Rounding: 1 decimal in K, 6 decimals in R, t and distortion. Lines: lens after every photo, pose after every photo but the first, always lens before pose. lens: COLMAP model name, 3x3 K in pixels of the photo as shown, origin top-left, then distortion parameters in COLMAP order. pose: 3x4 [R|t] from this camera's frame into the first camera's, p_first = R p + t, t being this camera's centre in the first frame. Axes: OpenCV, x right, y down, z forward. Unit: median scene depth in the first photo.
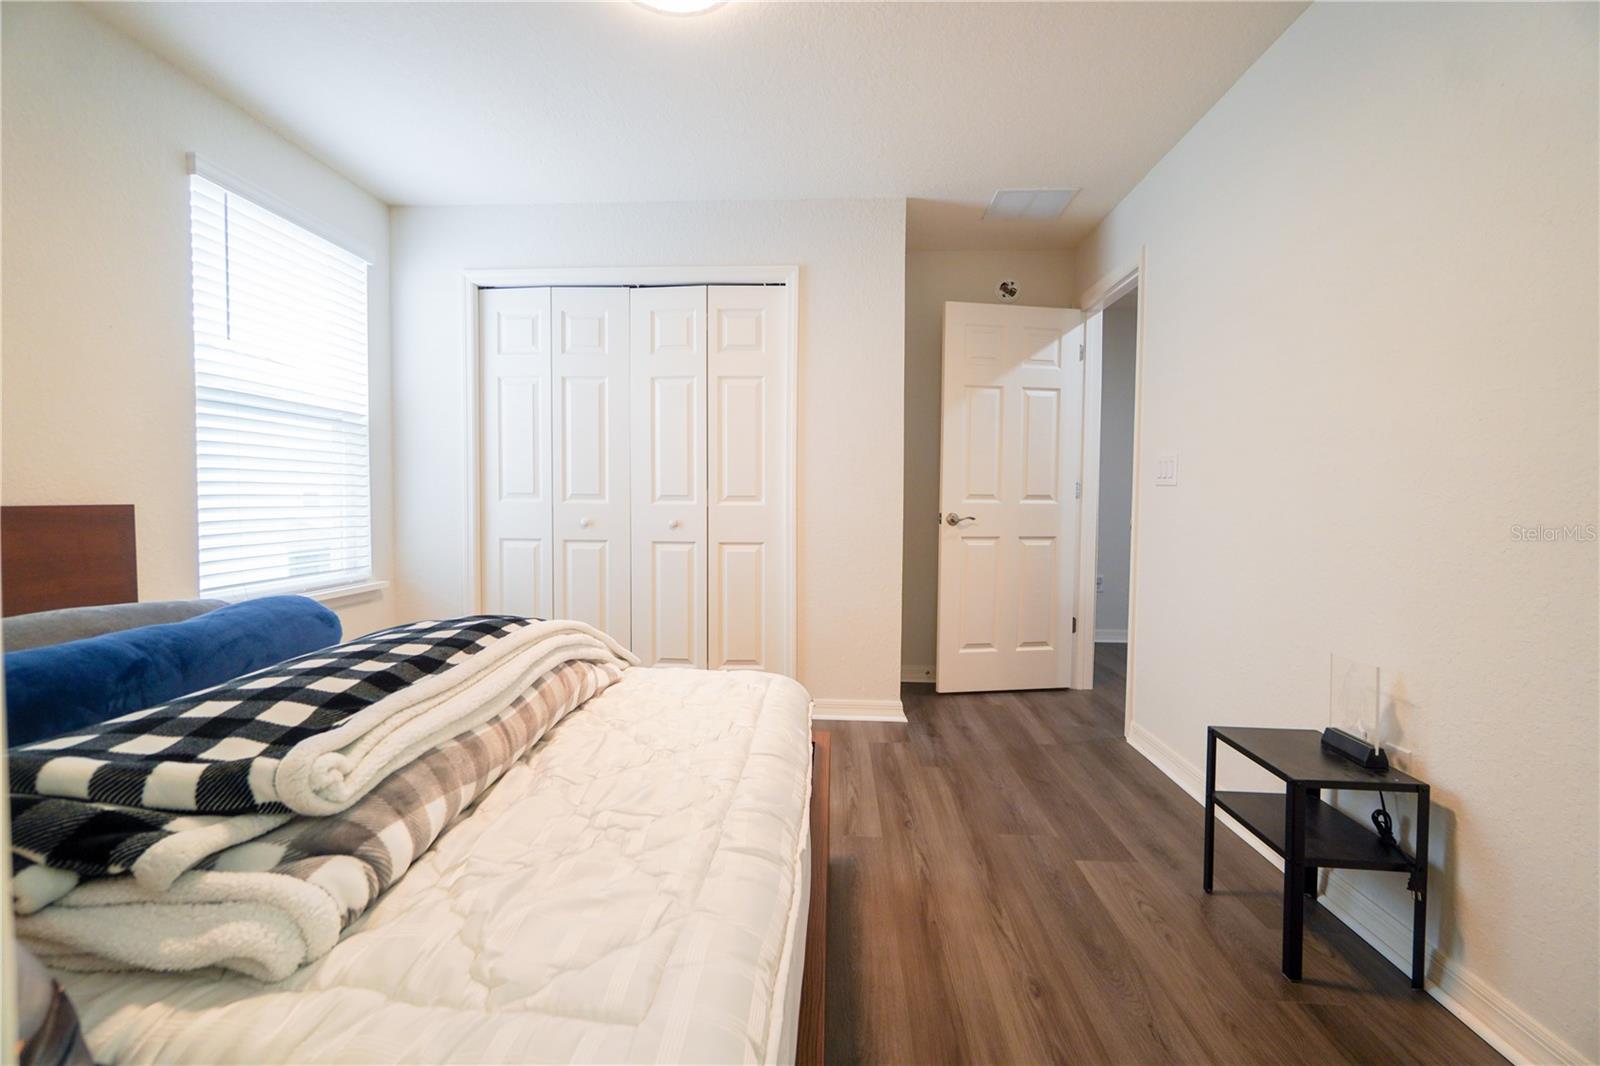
lens RADIAL K [[713.9, 0, 773.2], [0, 713.9, 516.4], [0, 0, 1]] dist [0.002185, 0.000603]
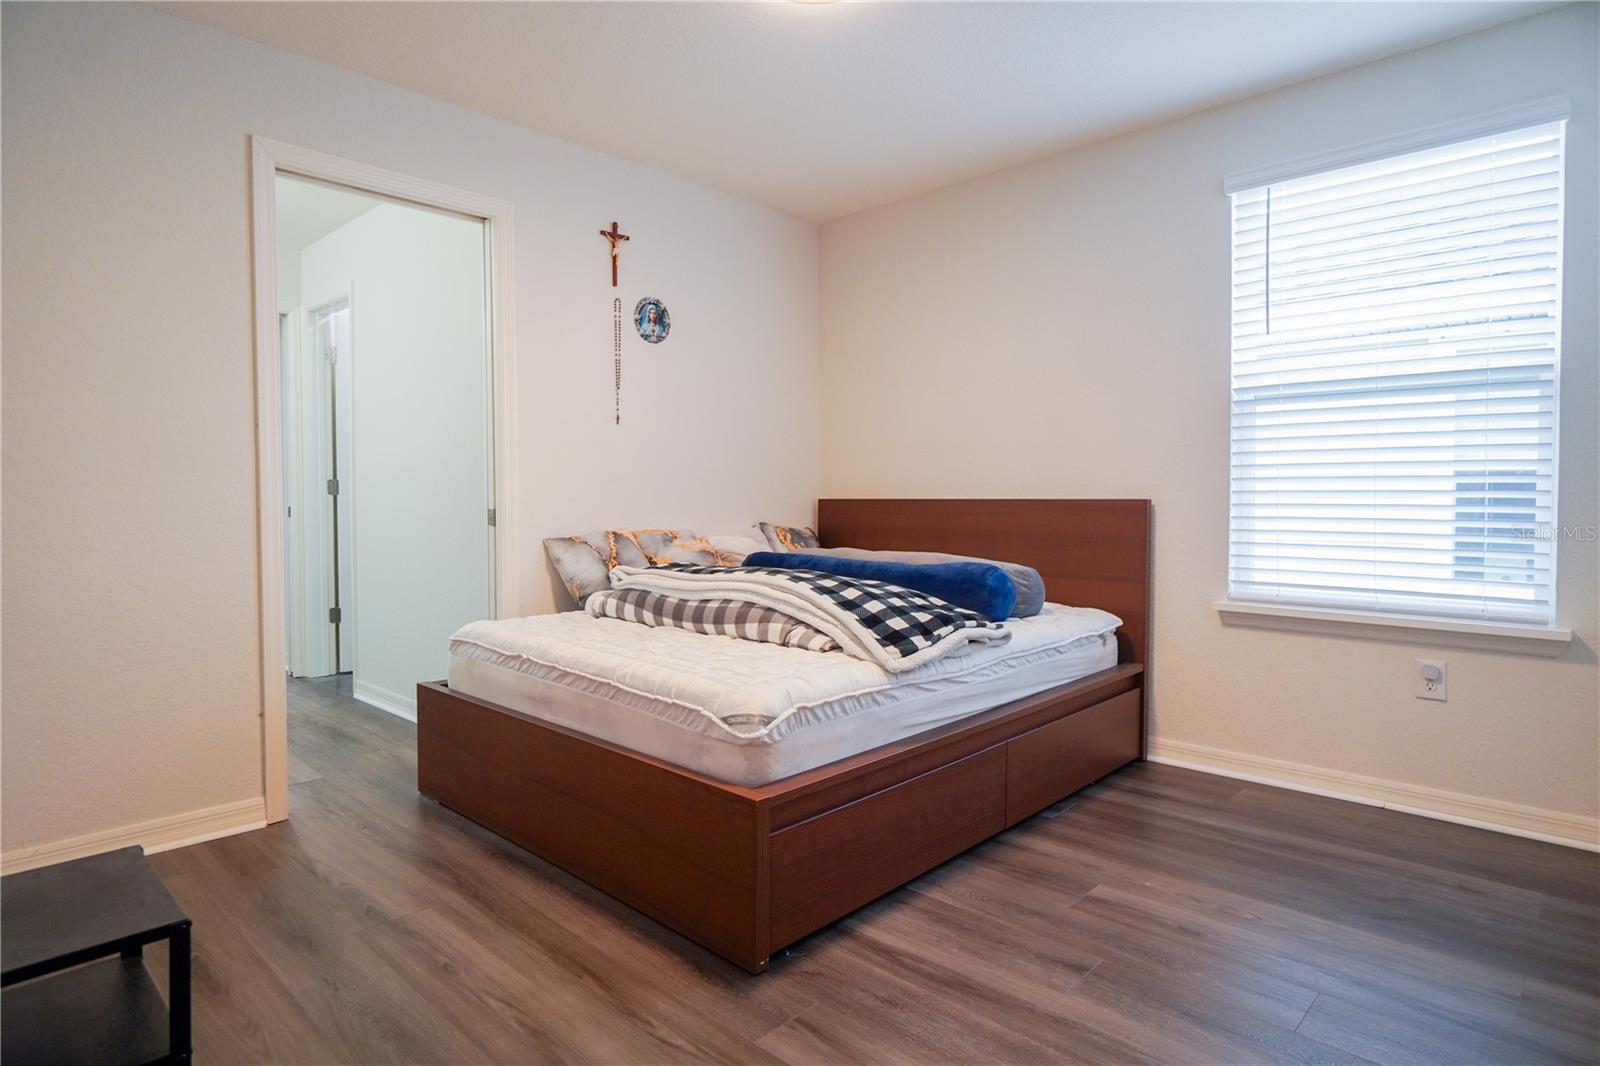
lens RADIAL K [[874.2, 0, 792.4], [0, 874.2, 521.3], [0, 0, 1]] dist [0.002123, -0.000987]
pose [[-0.627345, 0.014560, -0.778605, 0.475906], [-0.027156, 0.998808, 0.040559, -0.015893], [0.778268, 0.046588, -0.626202, 0.994689]]
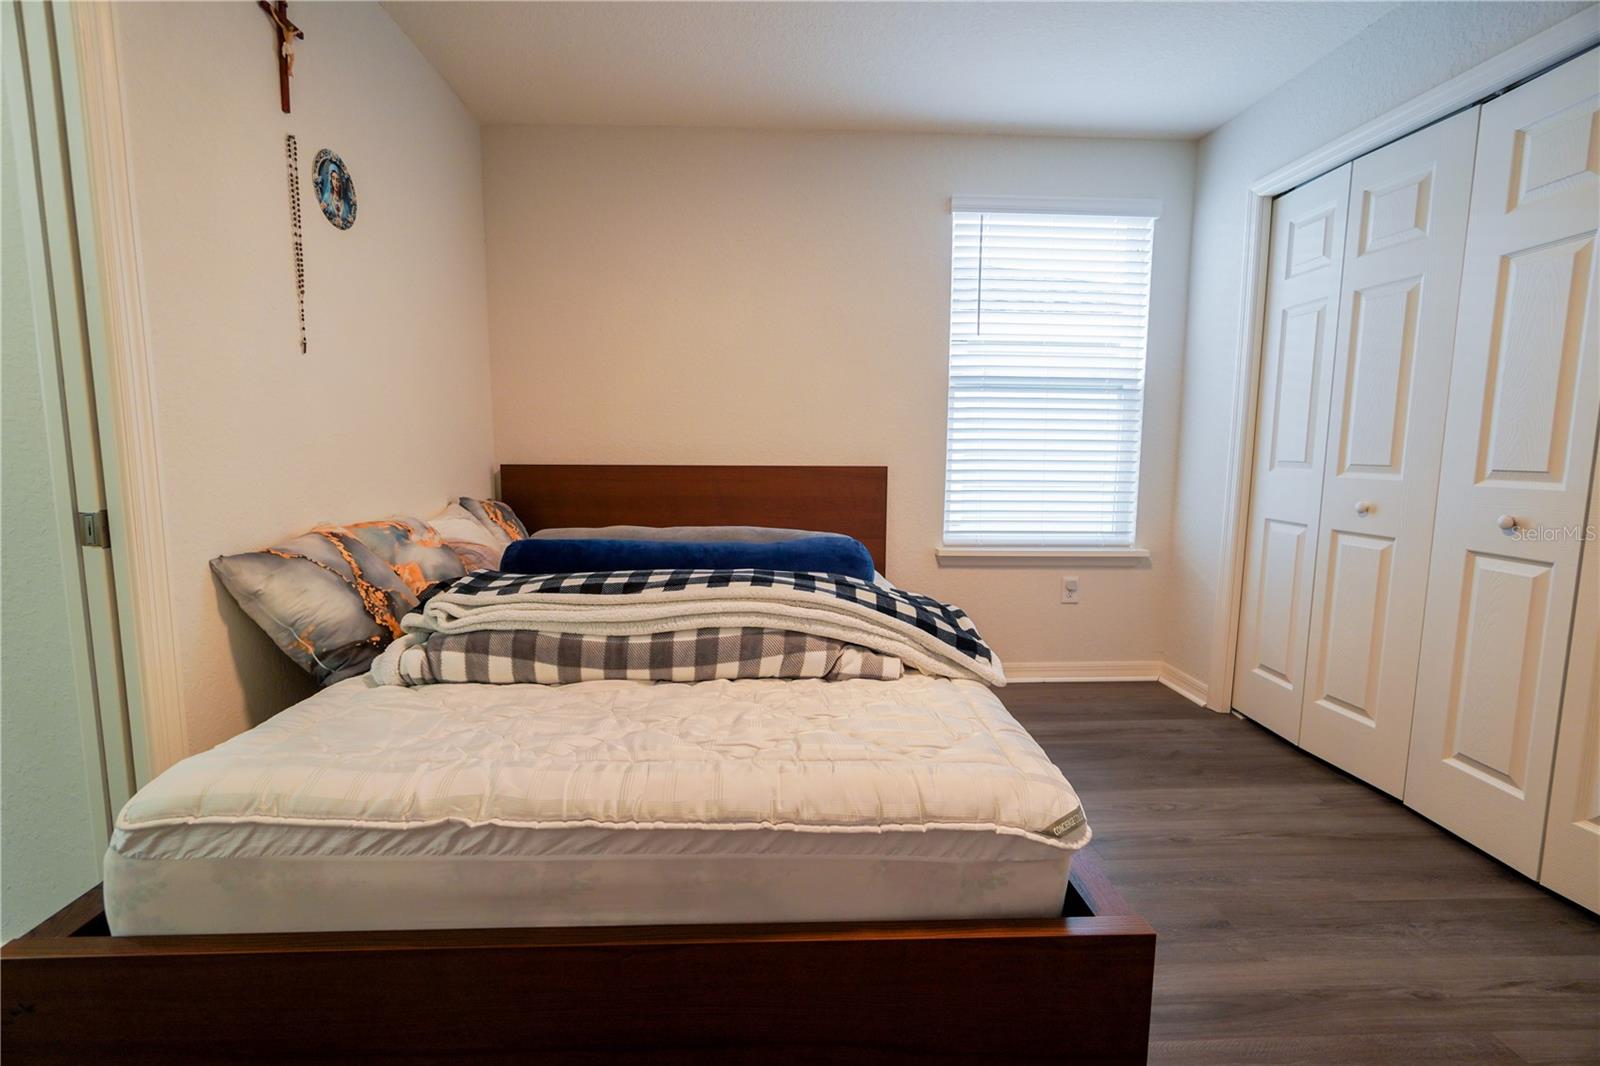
lens RADIAL K [[680.5, 0, 789.4], [0, 680.5, 520.0], [0, 0, 1]] dist [-0.010658, 0.003640]
pose [[0.123550, 0.102149, -0.987067, 0.318220], [-0.034954, 0.994519, 0.098545, -0.025173], [0.991723, 0.022326, 0.126443, 0.419064]]
